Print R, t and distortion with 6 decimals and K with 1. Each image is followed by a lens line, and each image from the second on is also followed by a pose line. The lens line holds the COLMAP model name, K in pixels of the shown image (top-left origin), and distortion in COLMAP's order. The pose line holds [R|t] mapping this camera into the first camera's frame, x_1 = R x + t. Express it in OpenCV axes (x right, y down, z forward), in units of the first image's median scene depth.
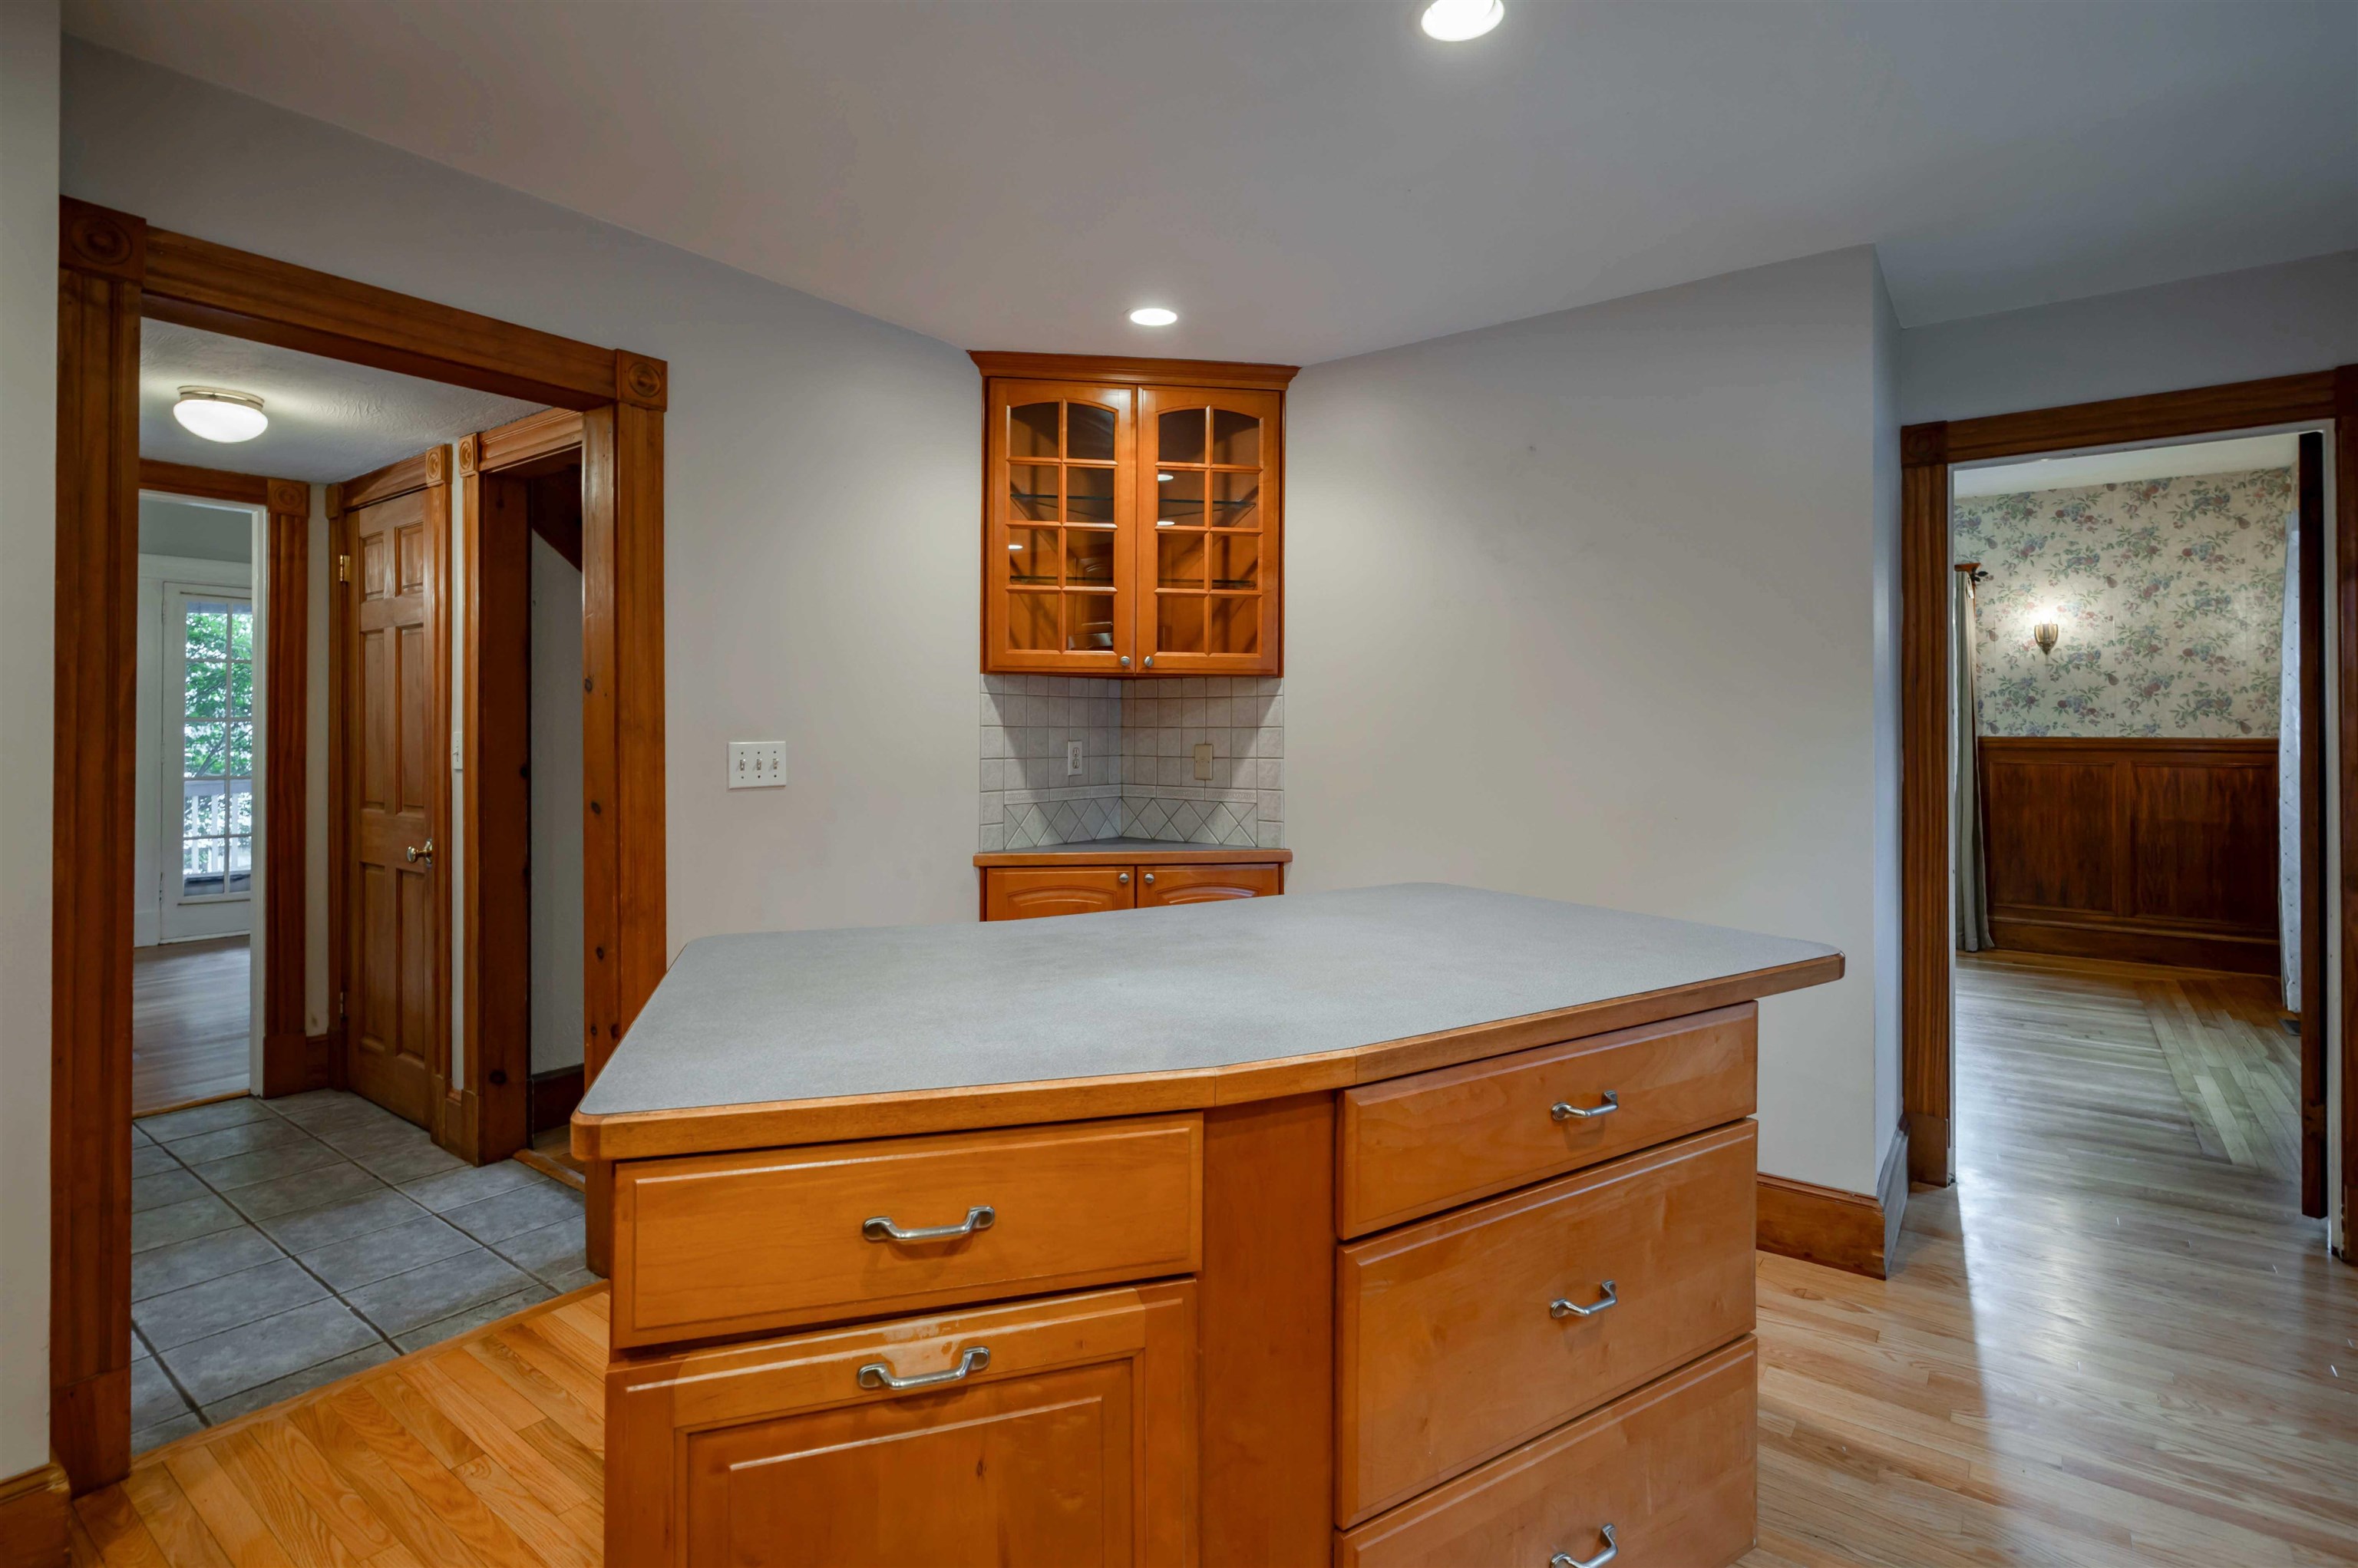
lens RADIAL K [[1135.8, 0, 1176.3], [0, 1135.8, 730.4], [0, 0, 1]] dist [-0.000524, 0.000980]
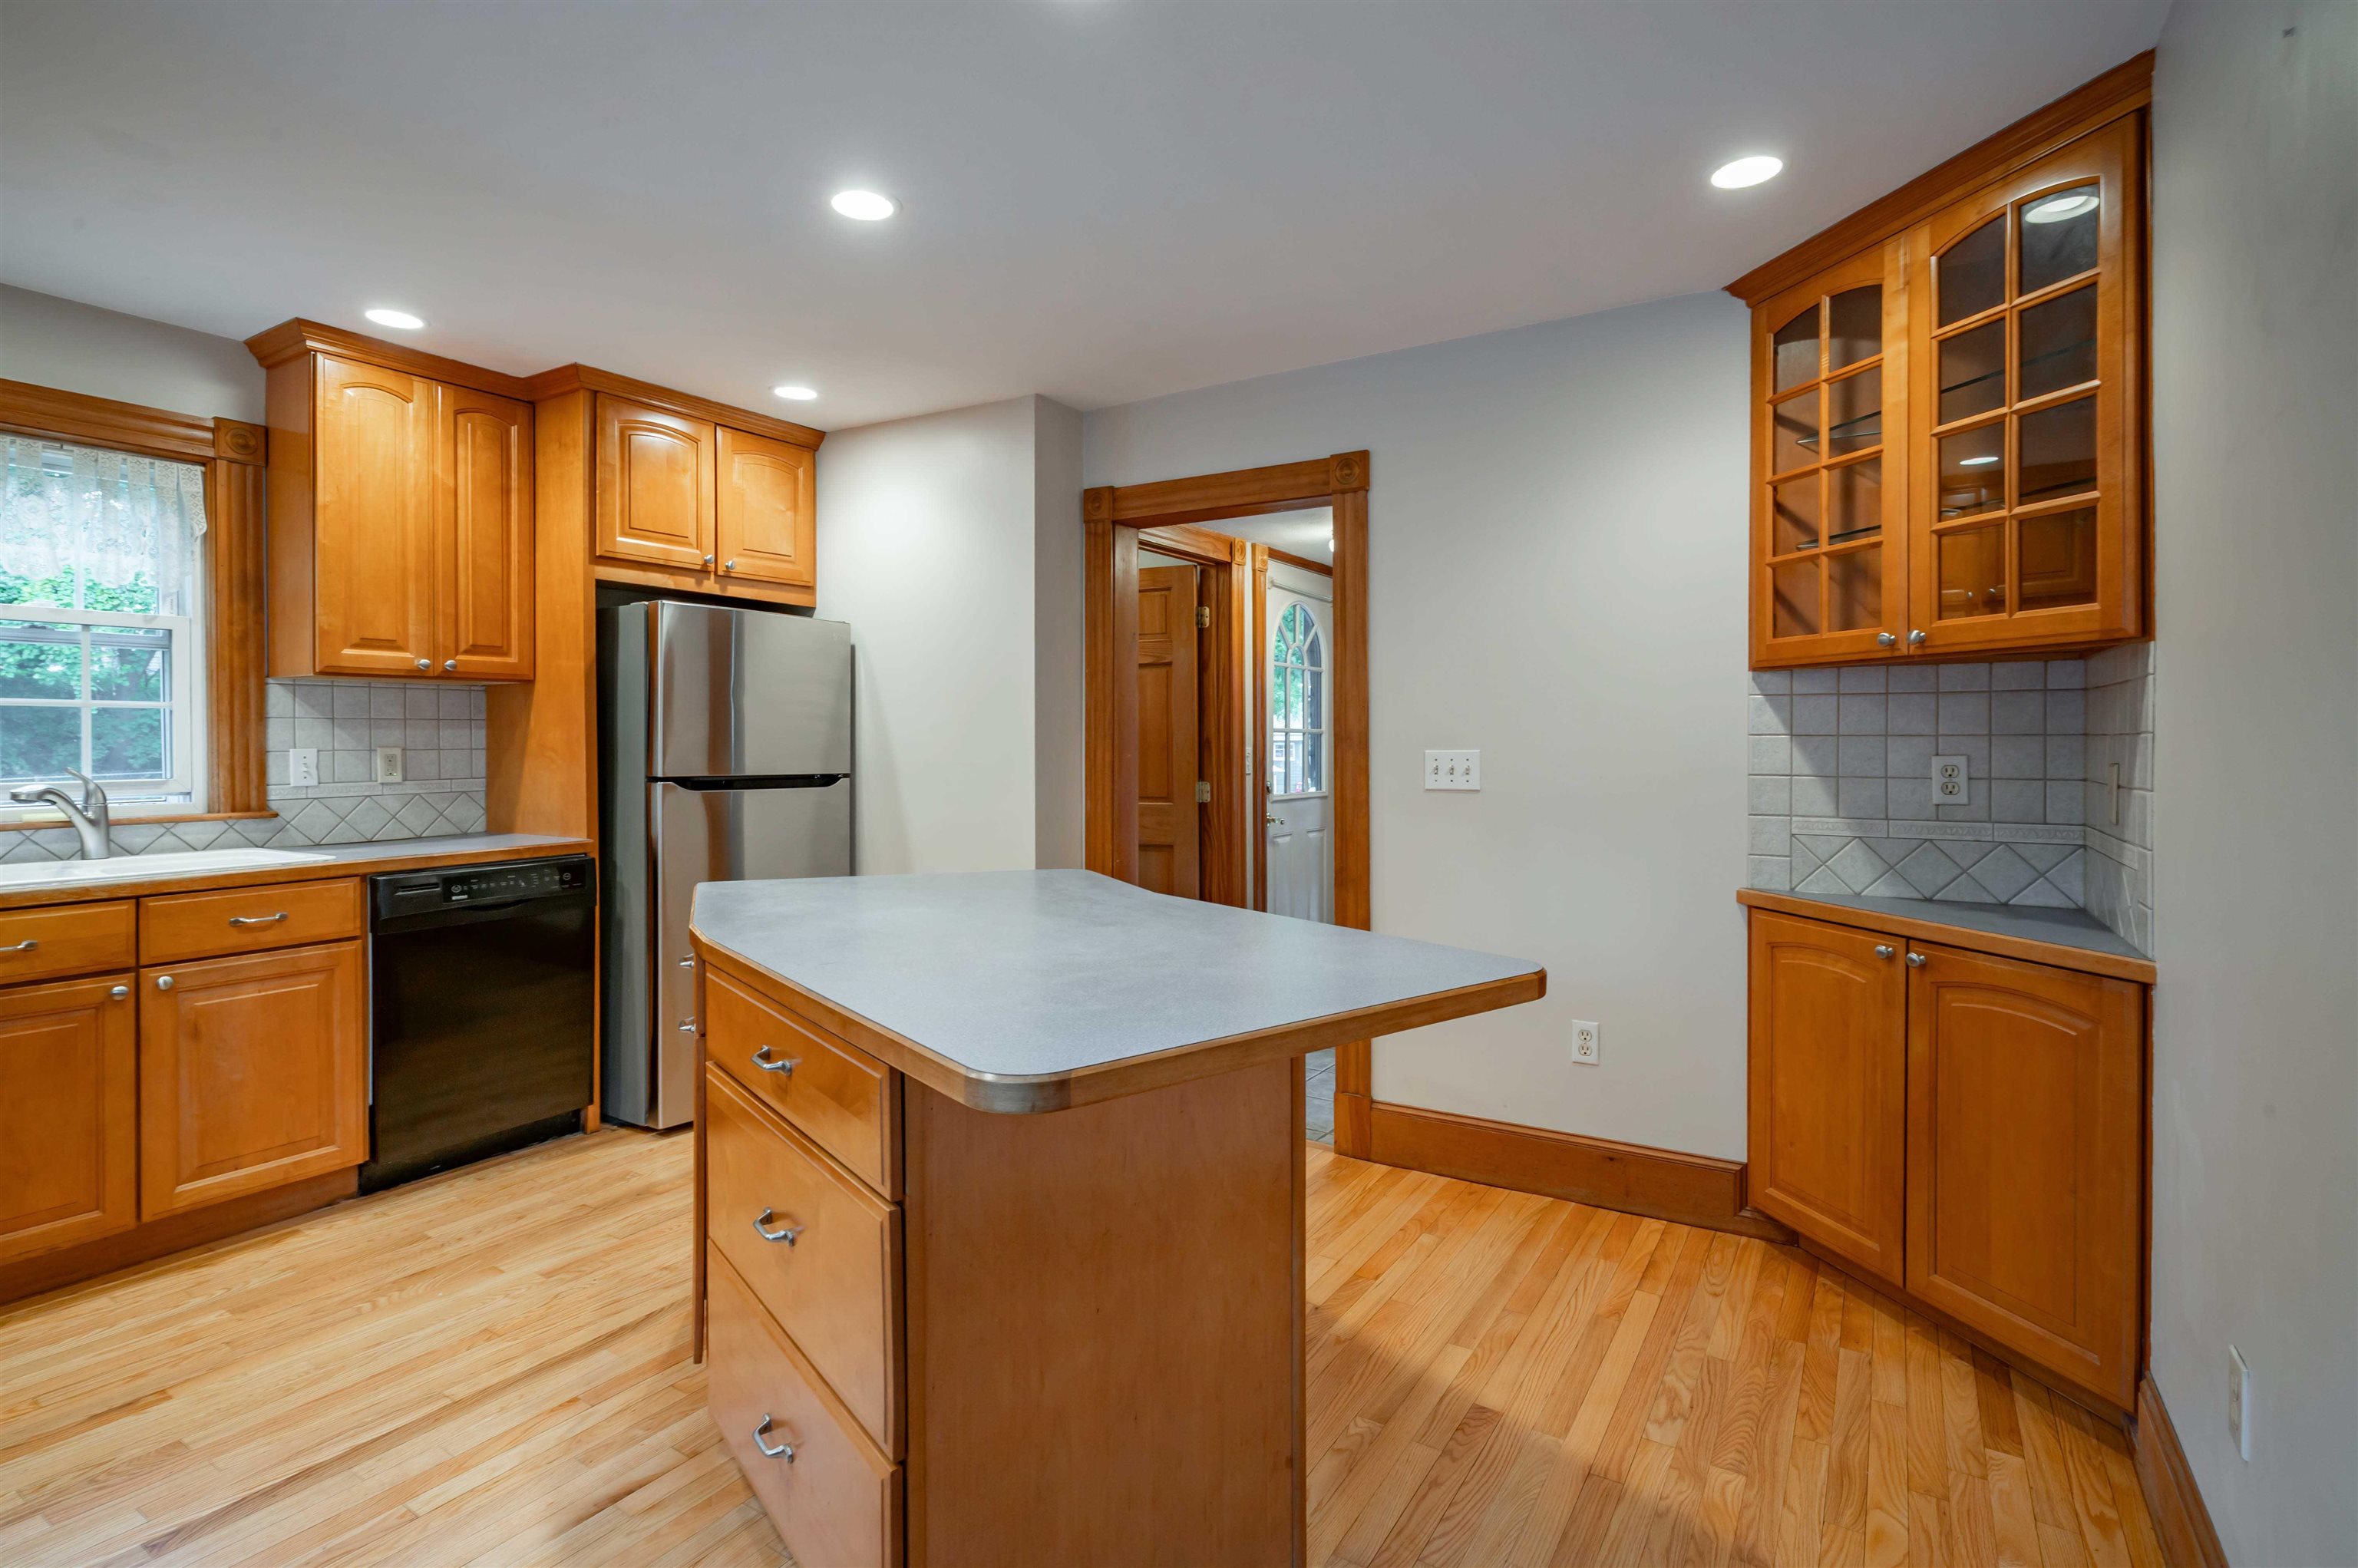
lens RADIAL K [[1159.9, 0, 1134.6], [0, 1159.9, 748.1], [0, 0, 1]] dist [-0.003013, 0.004563]
pose [[0.058104, 0.005827, -0.998294, 0.633251], [0.000685, 0.999982, 0.005877, 0.000753], [0.998310, -0.001025, 0.058099, 0.501237]]
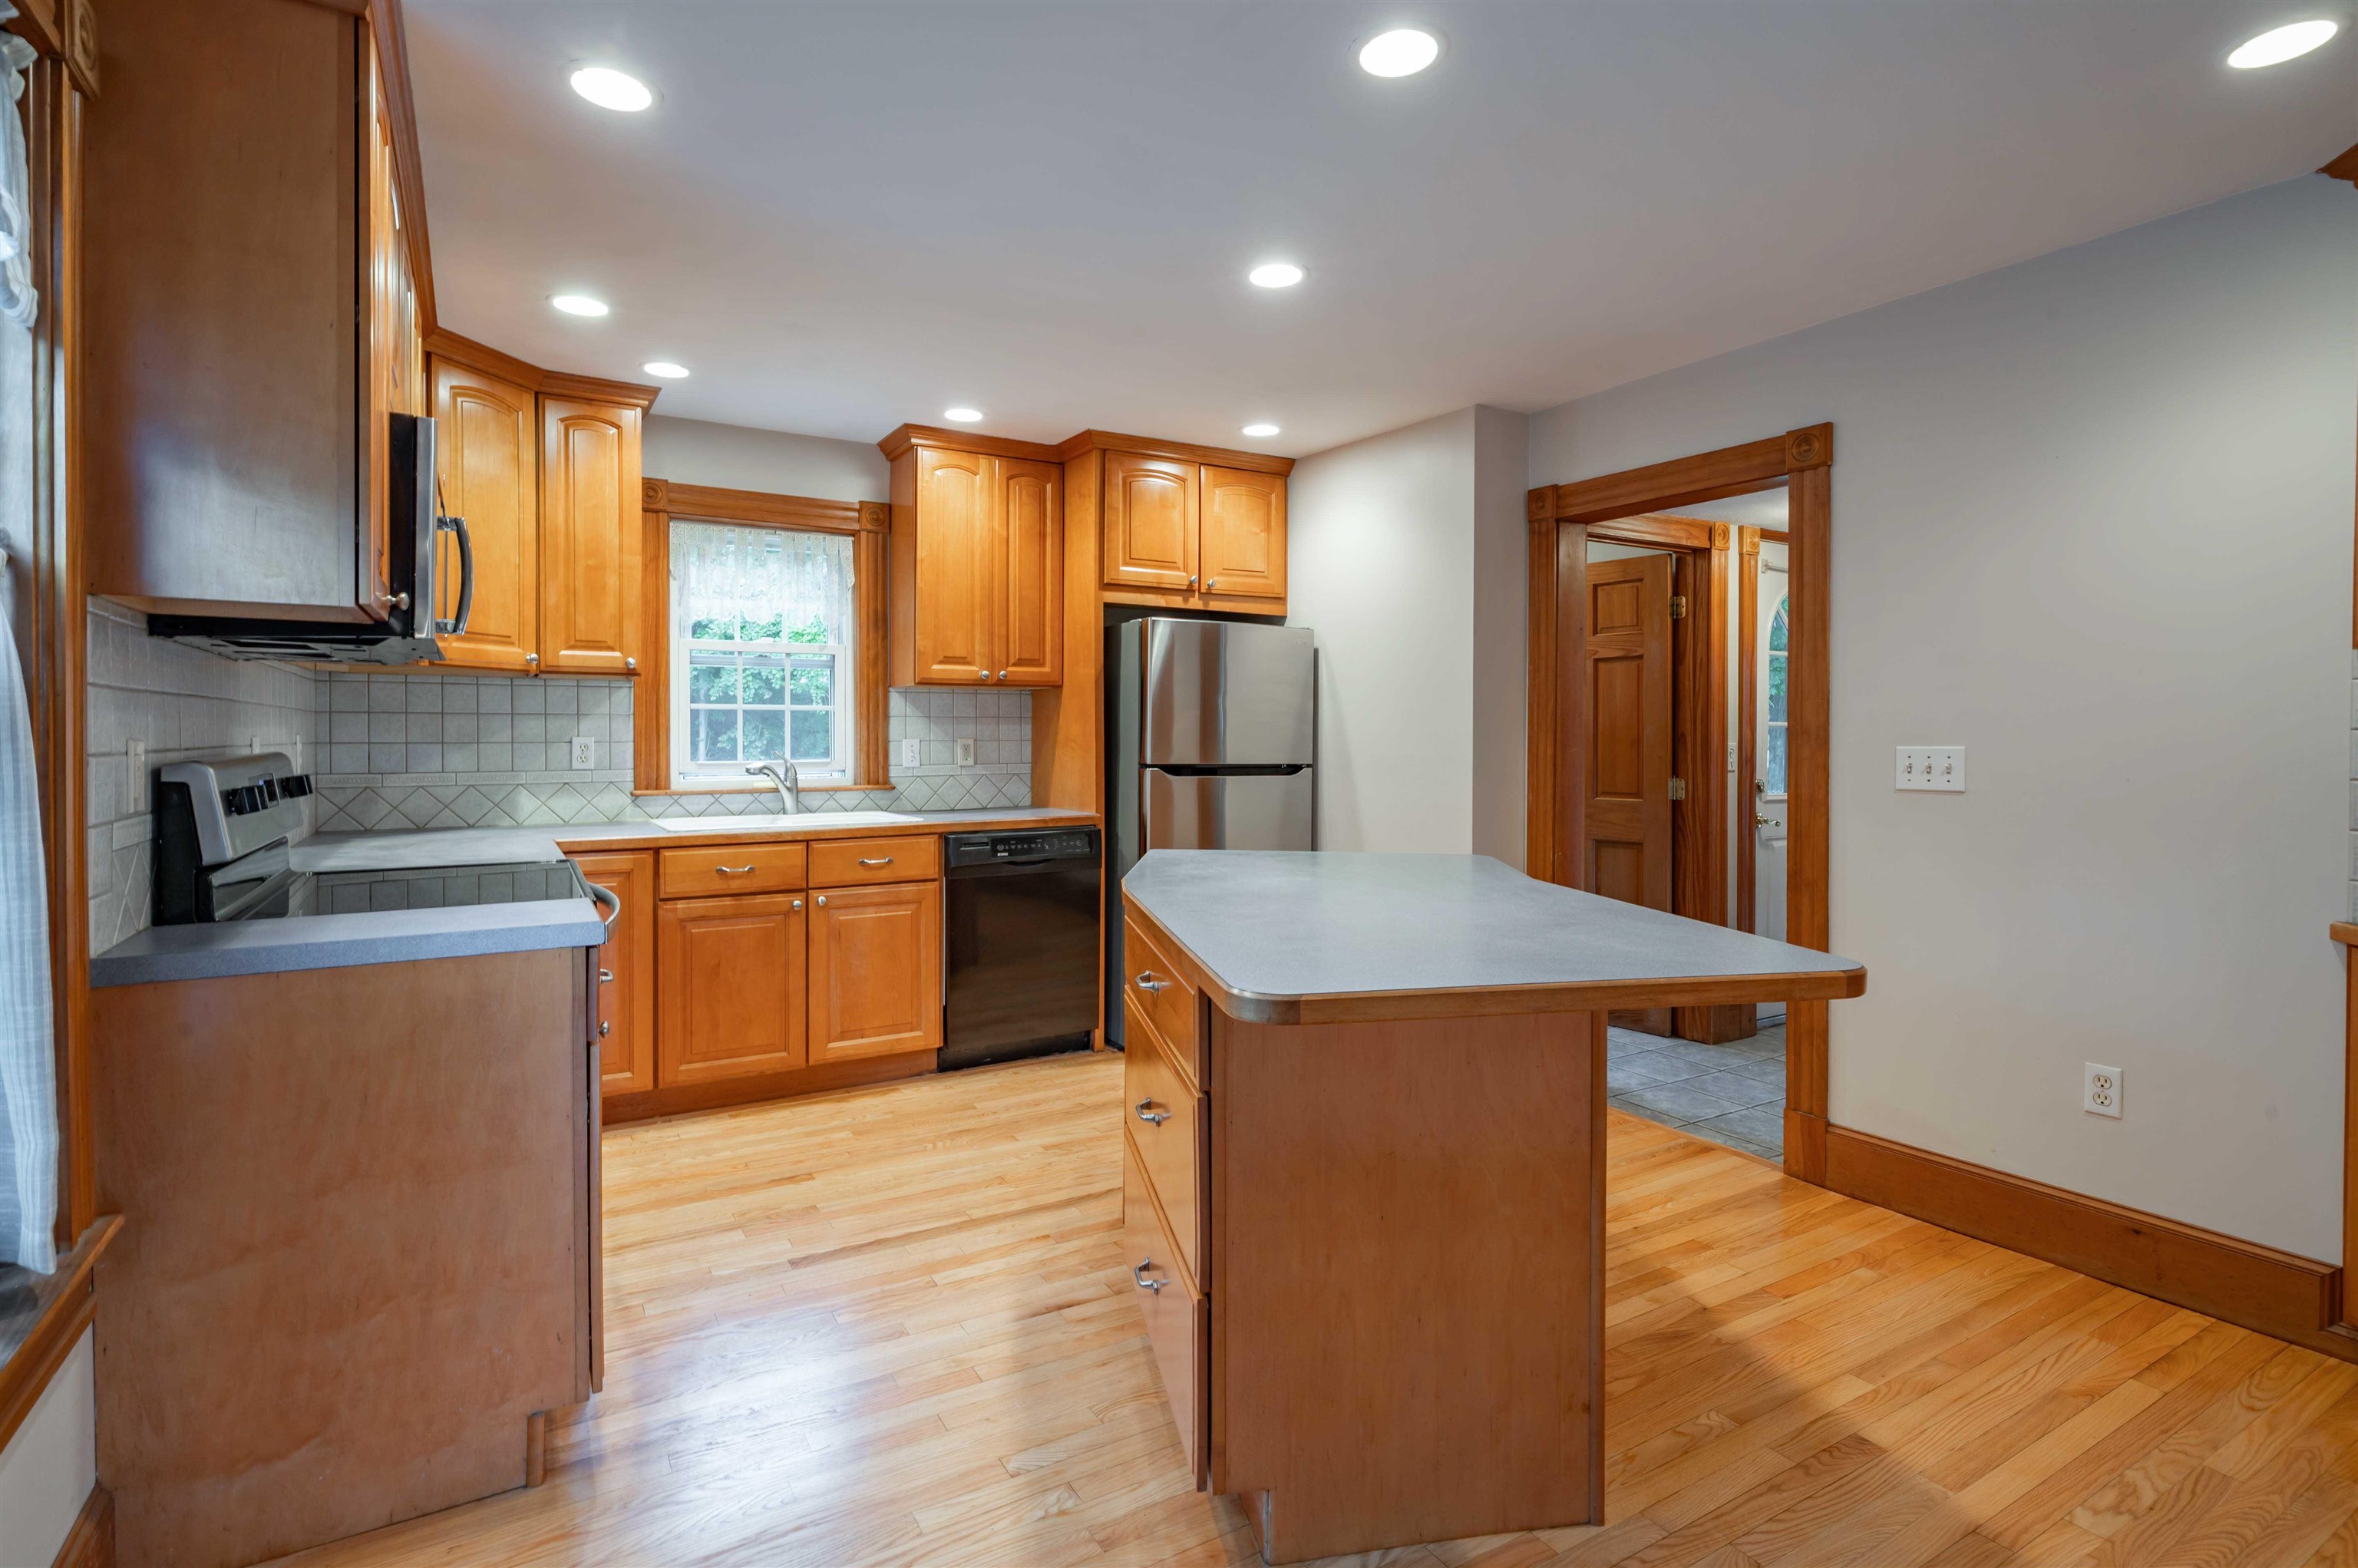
lens RADIAL K [[1133.9, 0, 1124.9], [0, 1133.9, 745.8], [0, 0, 1]] dist [0.000611, 0.001620]
pose [[-0.406342, 0.007581, -0.913689, 0.703951], [-0.002383, 0.999953, 0.009357, 0.001283], [0.913718, 0.005979, -0.406305, 0.614250]]
